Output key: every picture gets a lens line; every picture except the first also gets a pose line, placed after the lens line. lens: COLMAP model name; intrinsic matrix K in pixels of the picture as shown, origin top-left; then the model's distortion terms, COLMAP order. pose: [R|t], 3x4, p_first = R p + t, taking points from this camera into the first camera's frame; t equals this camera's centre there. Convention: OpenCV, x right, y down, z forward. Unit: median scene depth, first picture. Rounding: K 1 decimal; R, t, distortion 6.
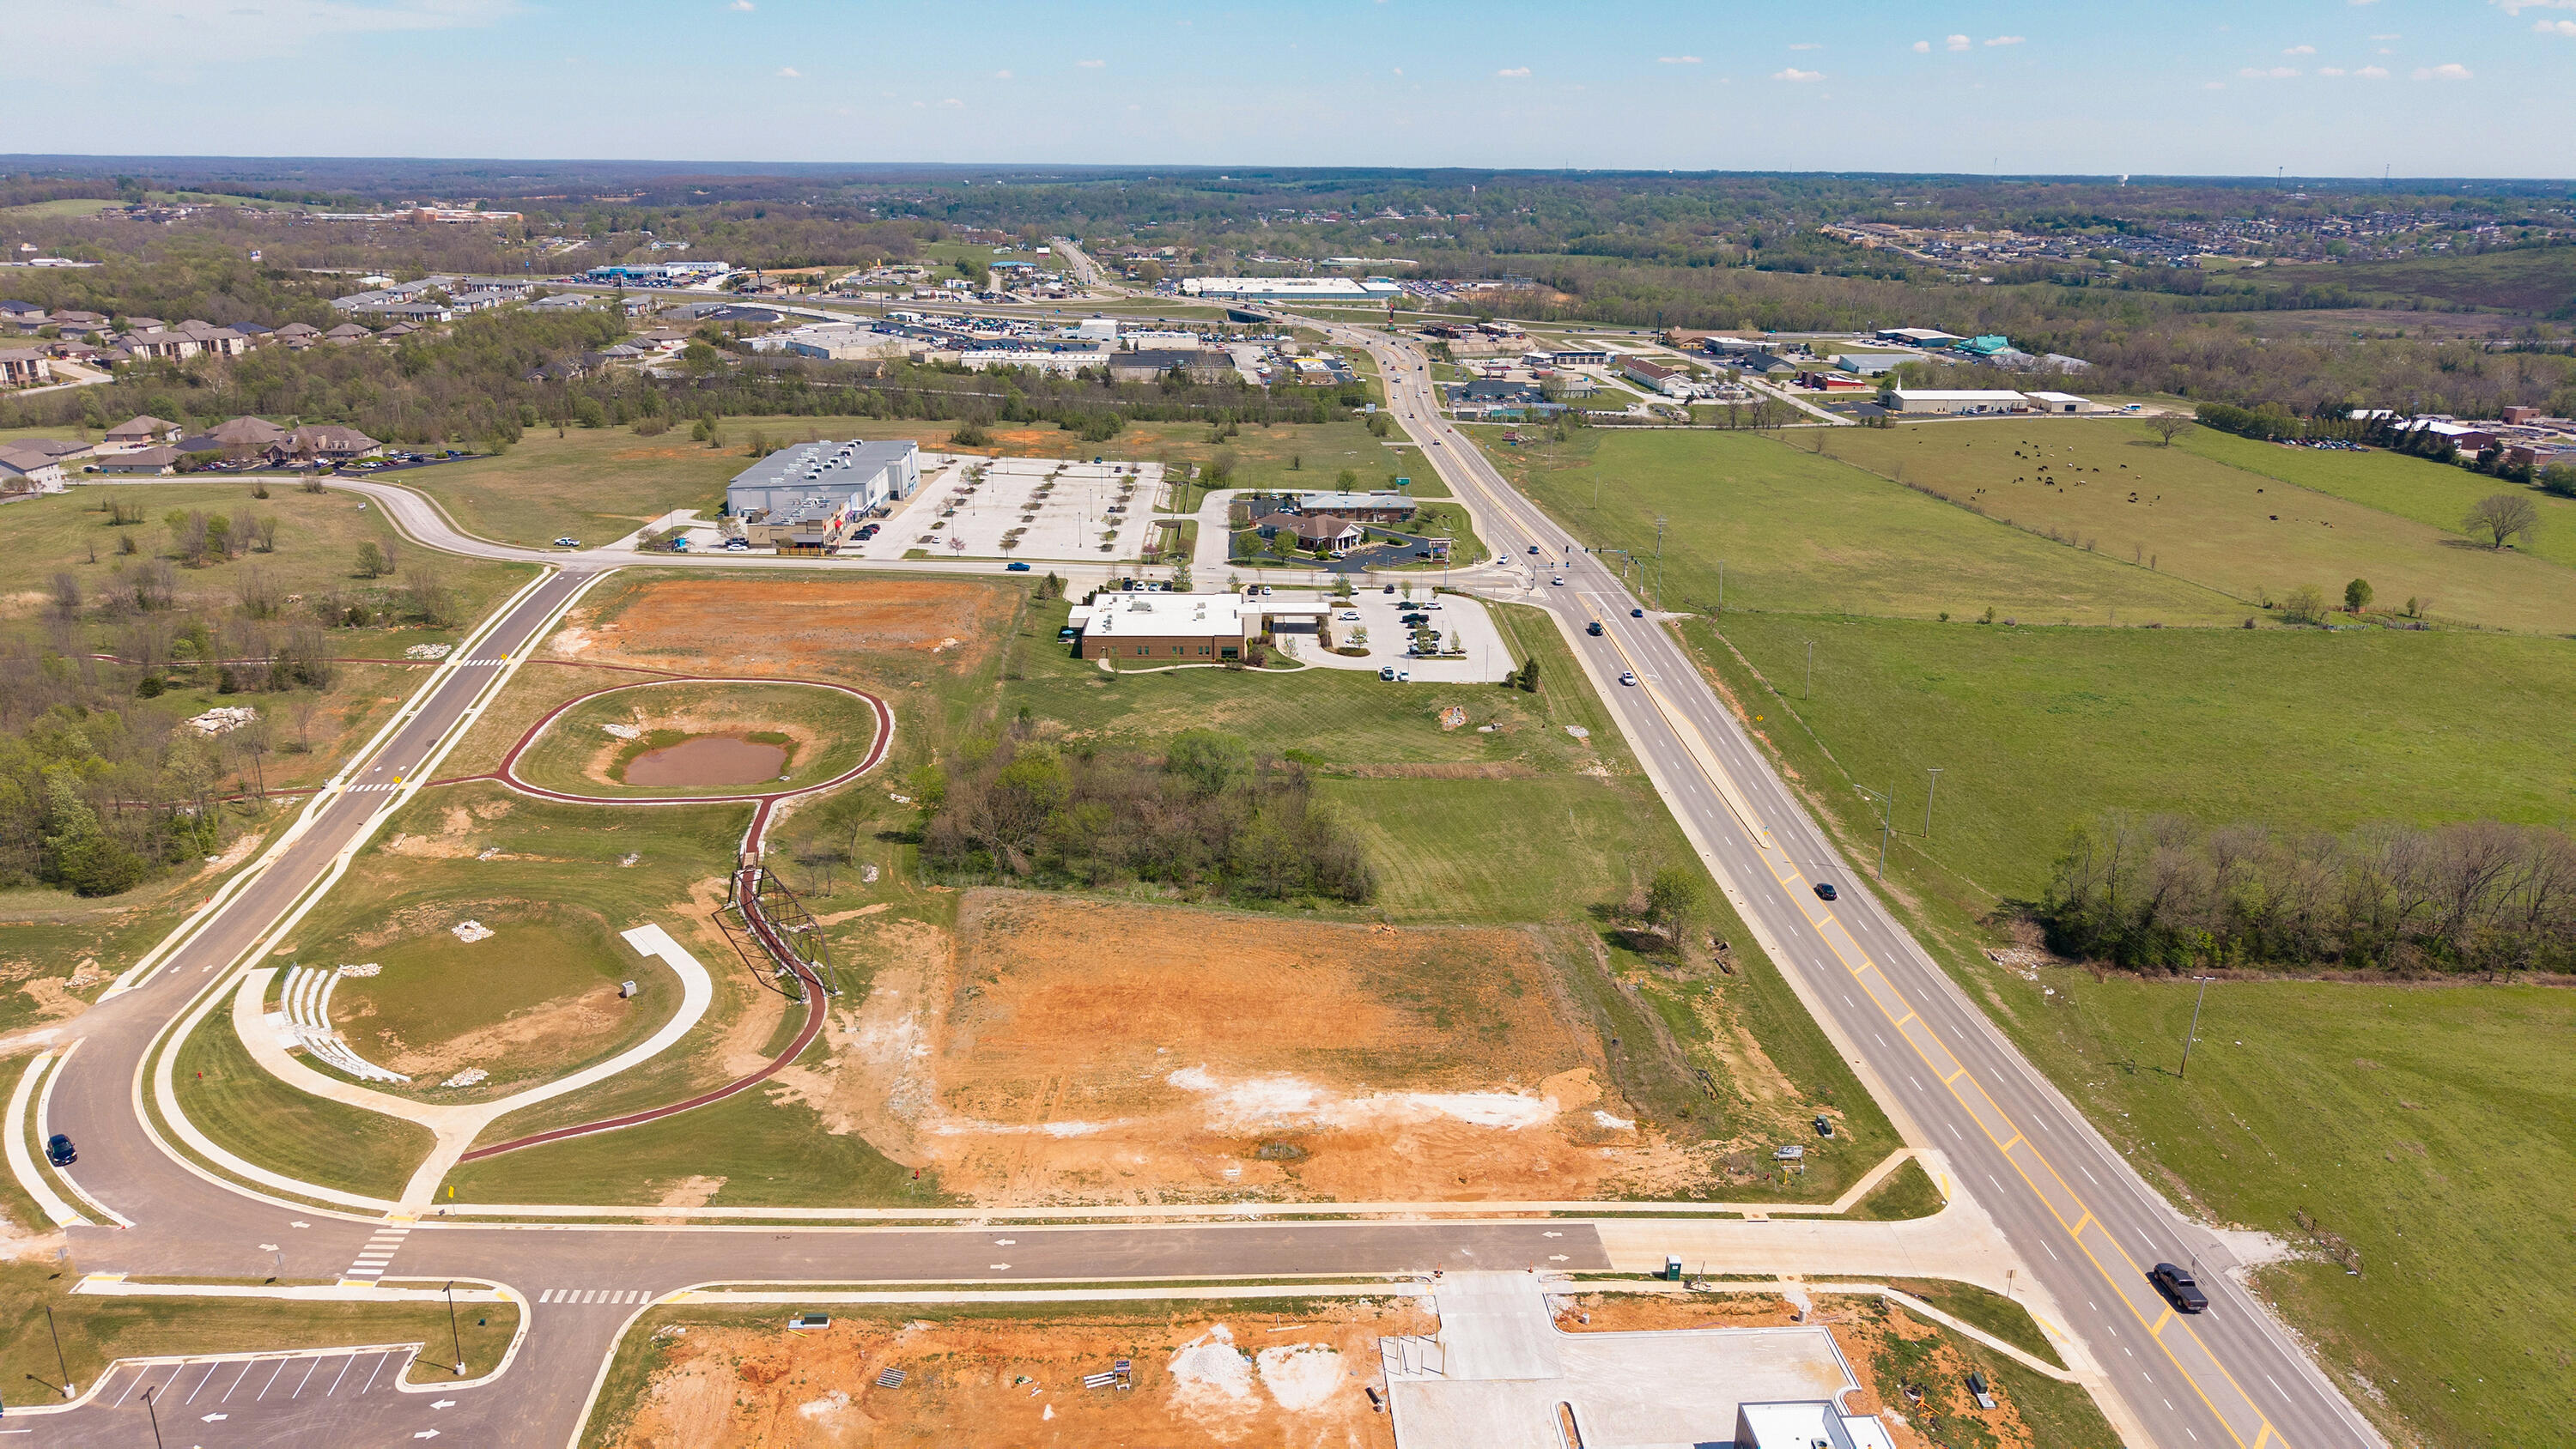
lens RADIAL K [[1716.7, 0, 1282.8], [0, 1716.7, 731.9], [0, 0, 1]] dist [0.054487, -0.065013]
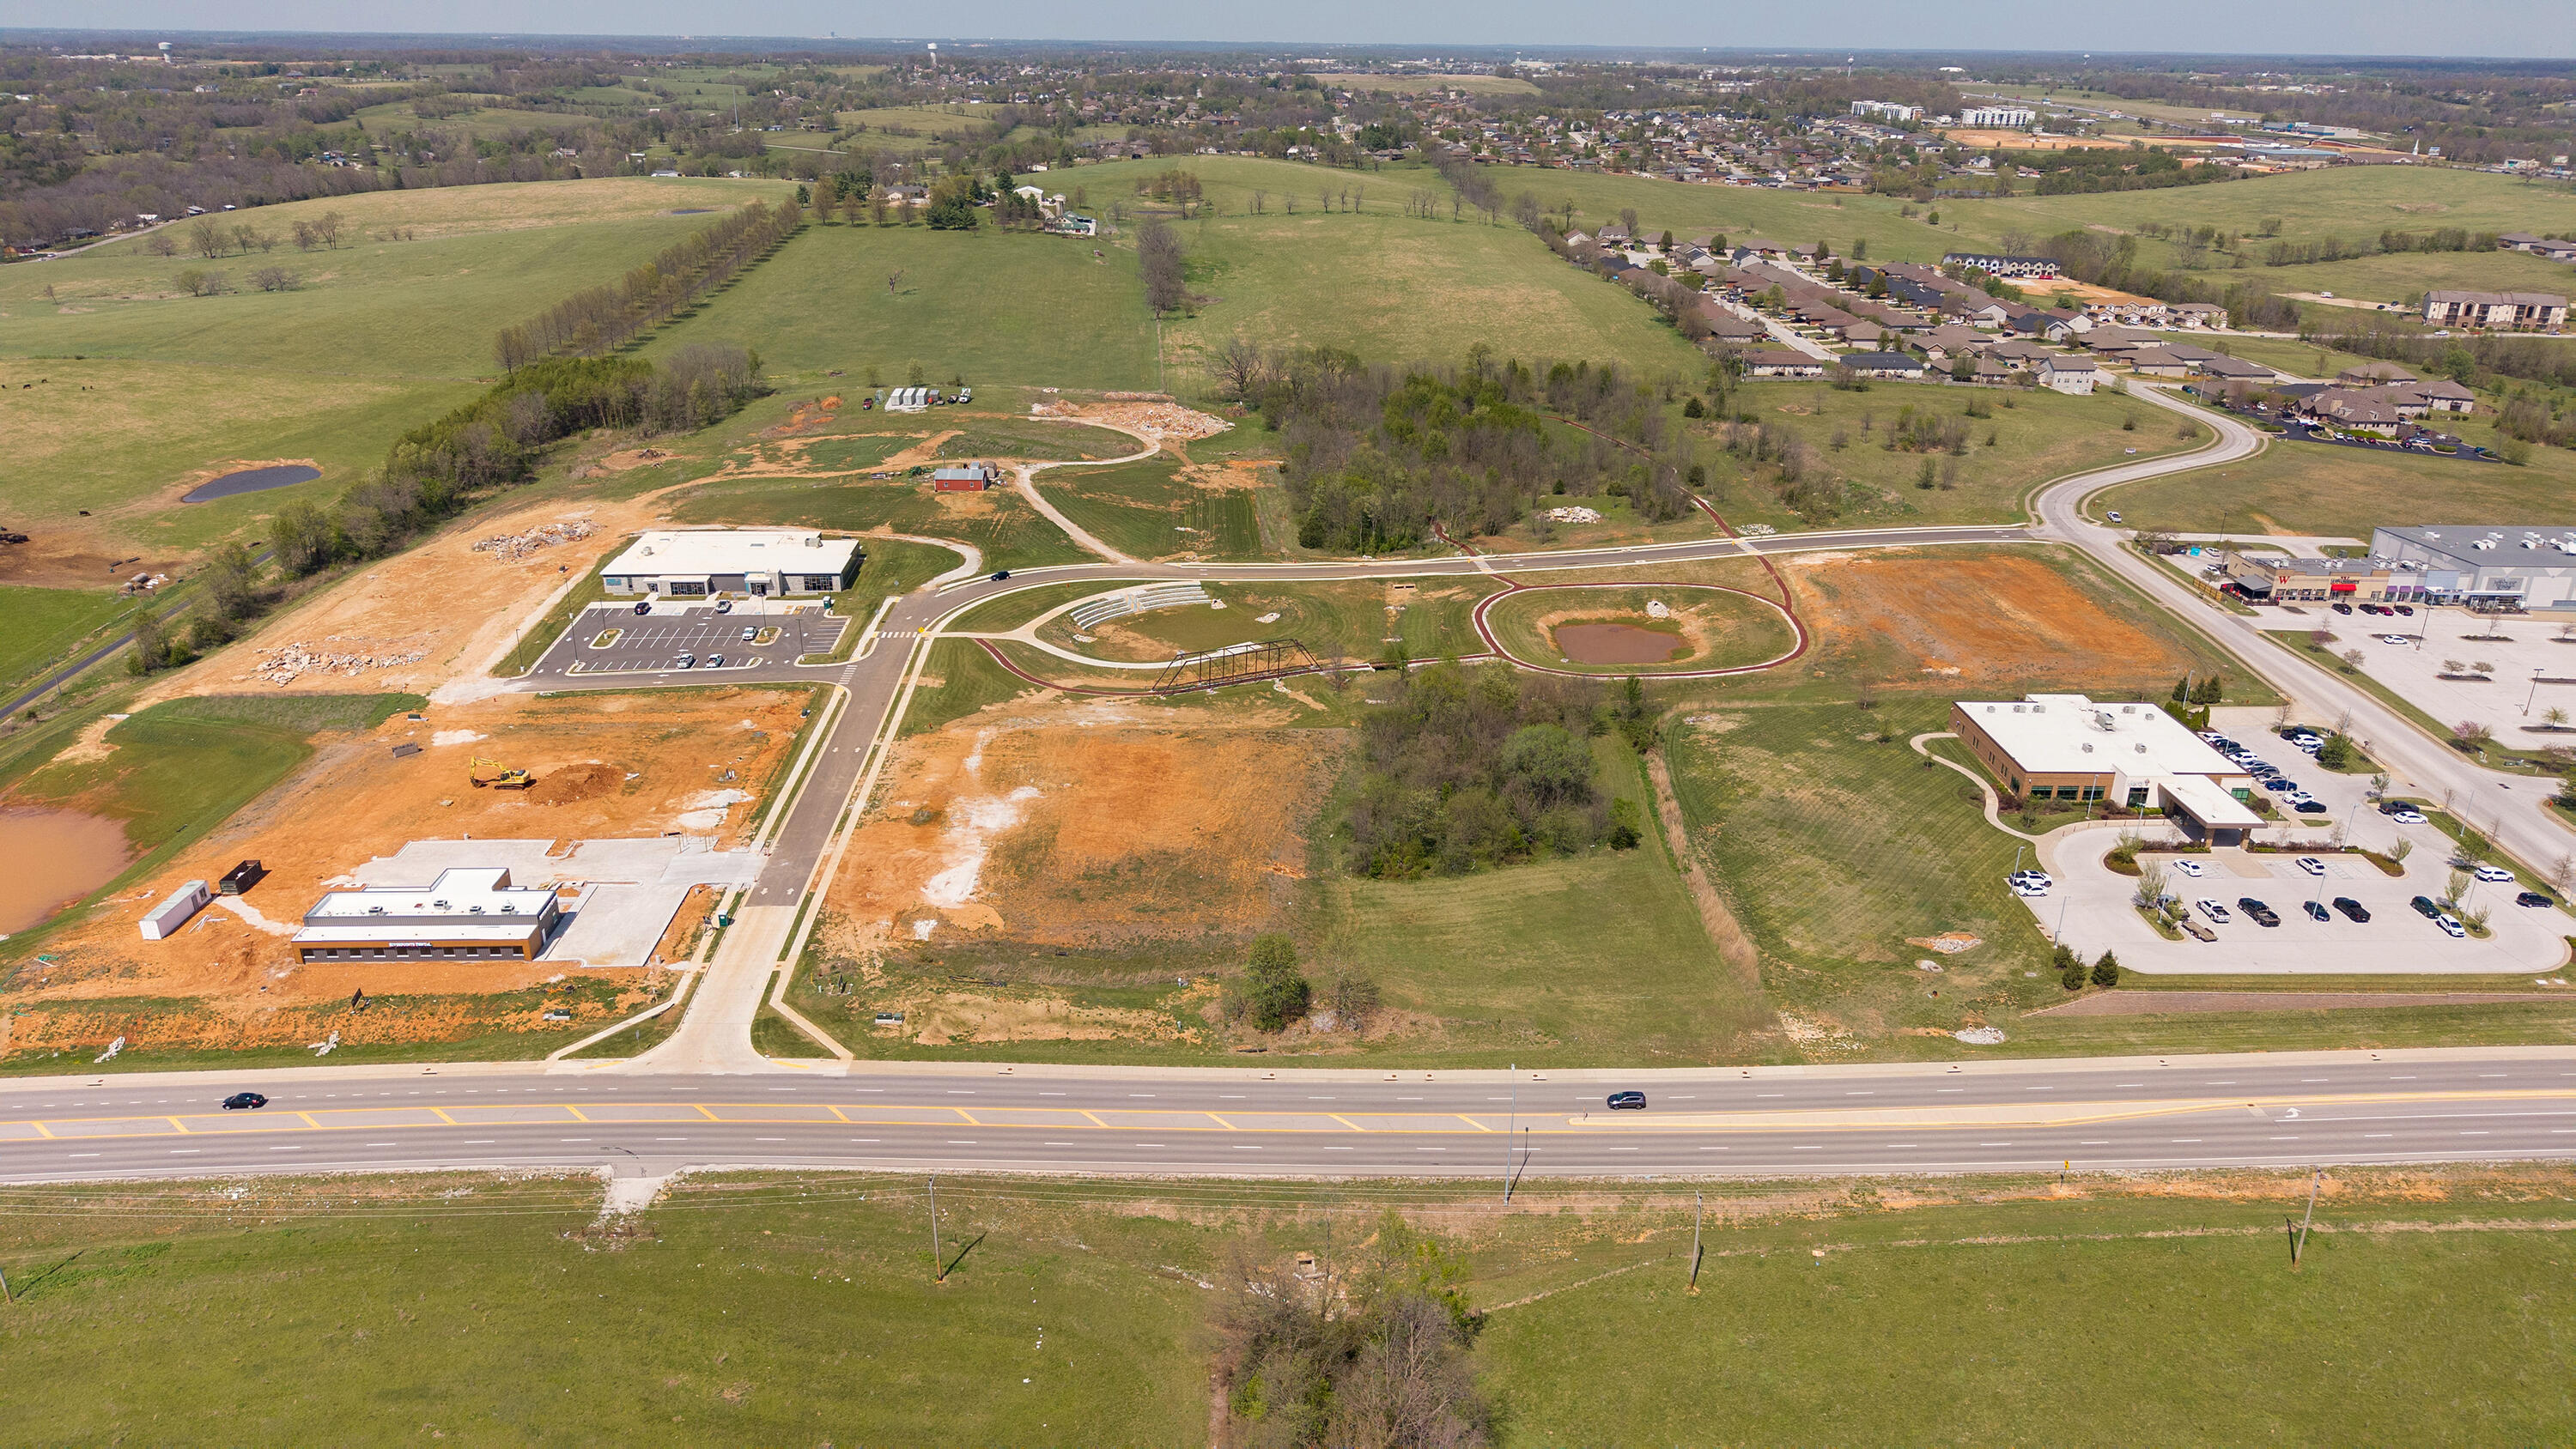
lens RADIAL K [[1716.7, 0, 1282.8], [0, 1716.7, 731.9], [0, 0, 1]] dist [0.054487, -0.065013]
pose [[-0.013618, 0.366511, -0.930314, 0.614677], [-0.324267, 0.878498, 0.350844, -0.206084], [0.945868, 0.306448, 0.106884, 0.489113]]
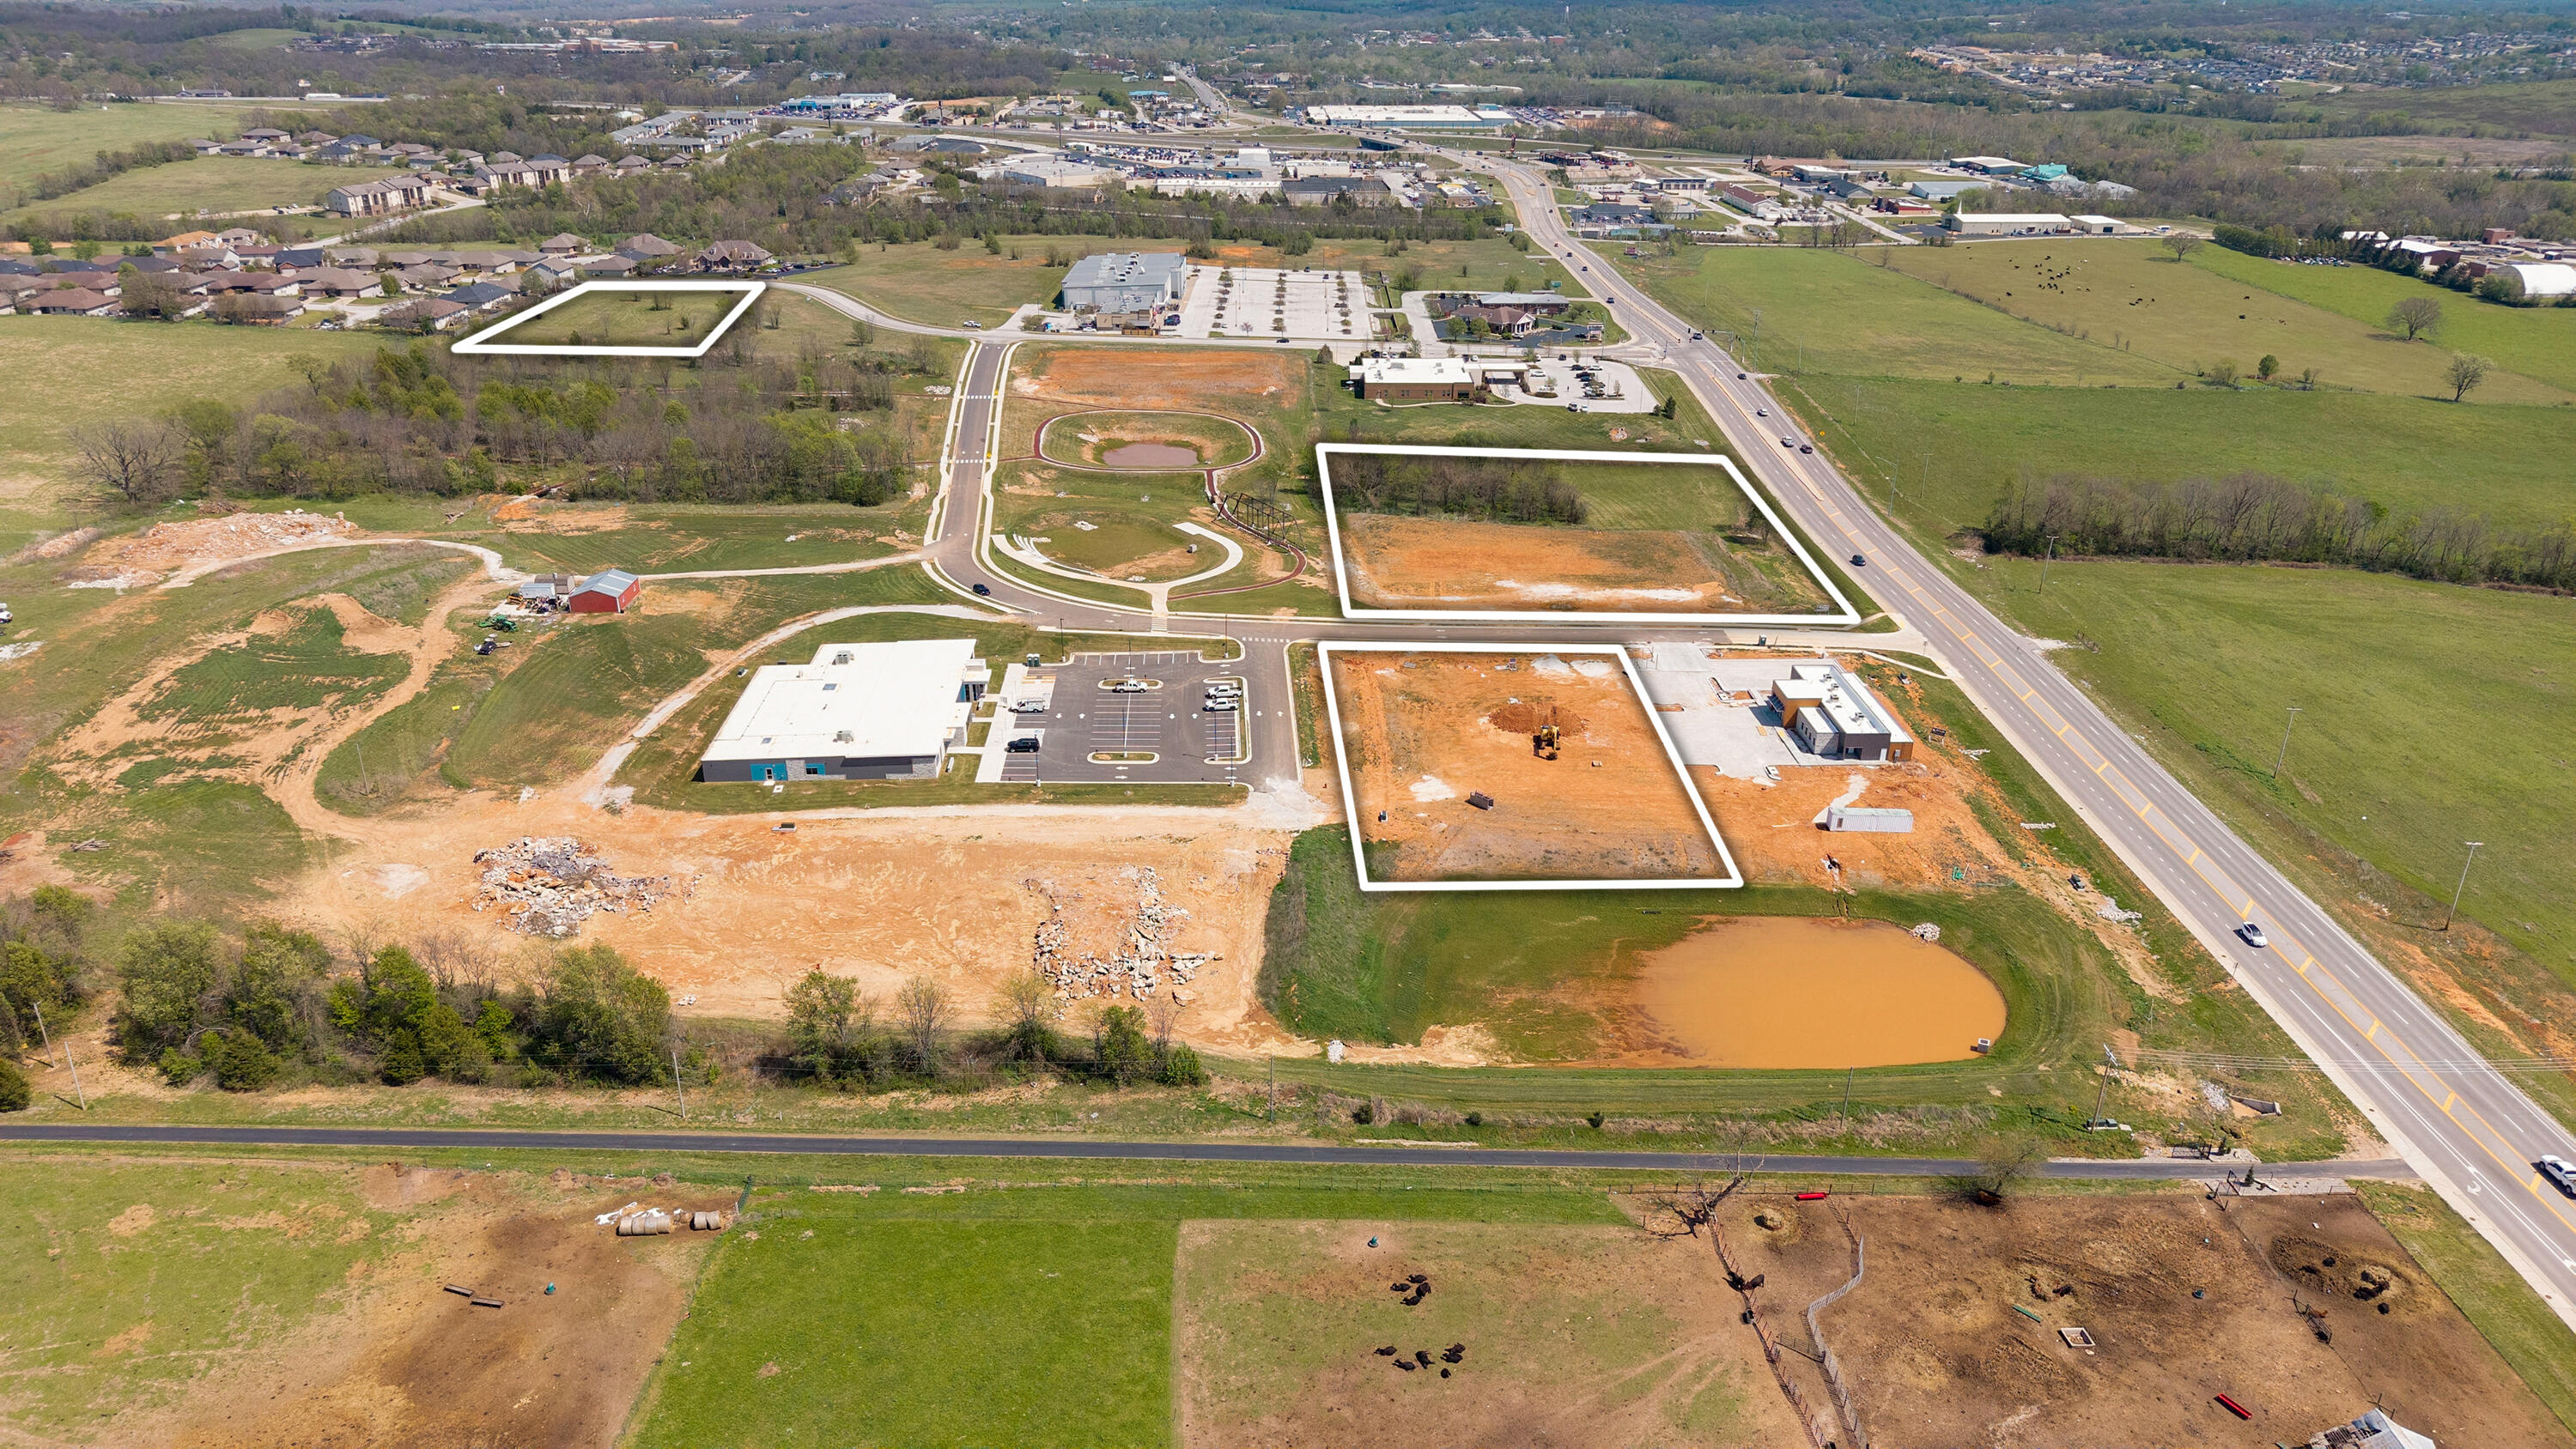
lens RADIAL K [[1731.9, 0, 1288.0], [0, 1731.9, 724.5], [0, 0, 1]] dist [0.026993, -0.024279]
pose [[0.999372, 0.011280, -0.033596, -0.110288], [-0.008185, 0.995831, 0.090854, 0.087723], [0.034481, -0.090522, 0.995297, -0.444732]]
